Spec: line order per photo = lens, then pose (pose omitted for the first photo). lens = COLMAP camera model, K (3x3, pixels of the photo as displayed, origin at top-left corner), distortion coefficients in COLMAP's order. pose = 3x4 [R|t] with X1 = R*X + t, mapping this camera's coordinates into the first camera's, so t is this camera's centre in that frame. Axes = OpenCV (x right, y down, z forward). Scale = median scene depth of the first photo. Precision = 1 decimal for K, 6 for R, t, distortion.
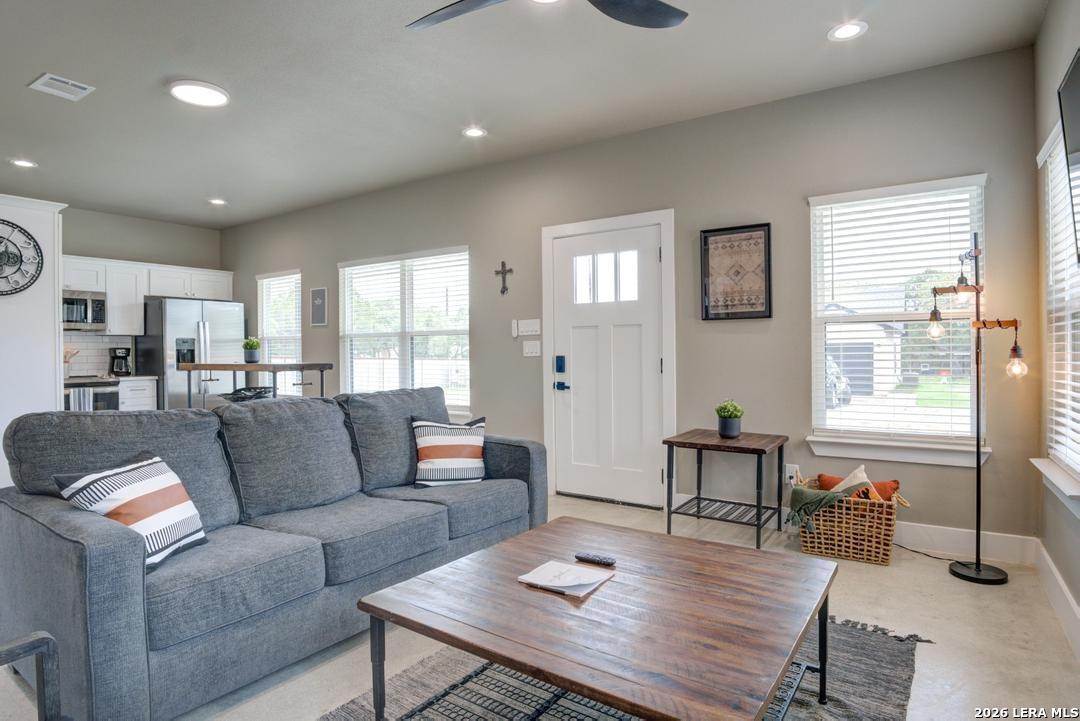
lens RADIAL K [[598.5, 0, 537.1], [0, 598.5, 354.4], [0, 0, 1]] dist [-0.040897, 0.008487]
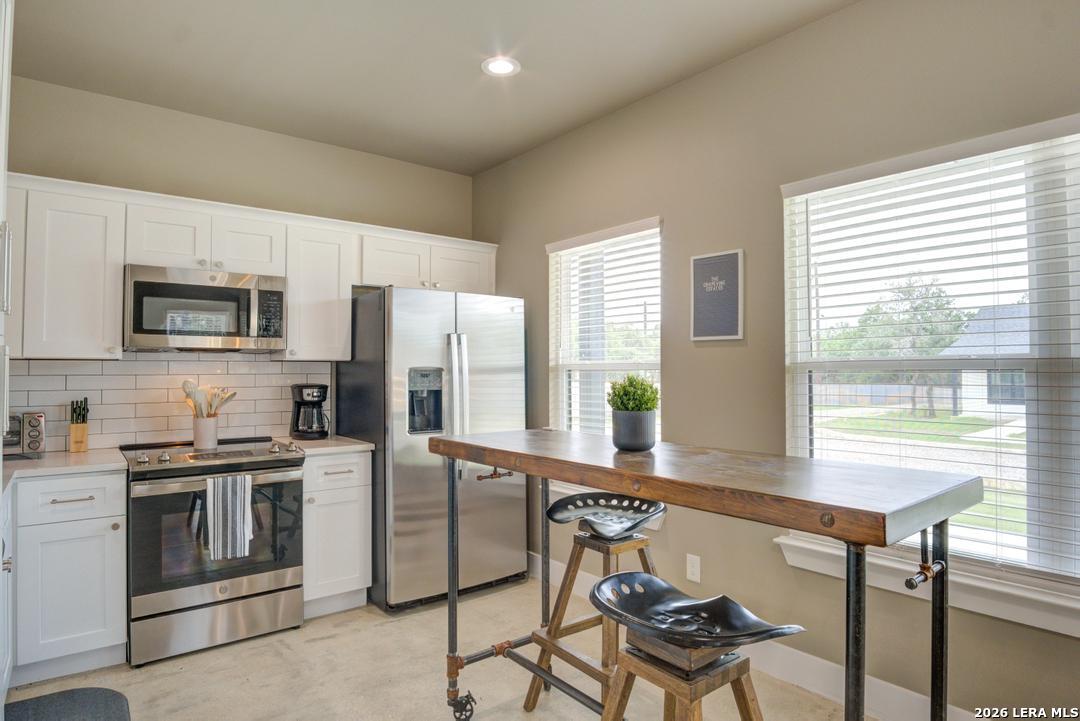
lens RADIAL K [[598.5, 0, 541.5], [0, 598.5, 360.8], [0, 0, 1]] dist [-0.040897, 0.008487]
pose [[0.958776, 0.003327, -0.284142, -0.360847], [-0.008802, 0.999799, -0.017993, -0.024825], [0.284025, 0.019752, 0.958613, 0.548675]]
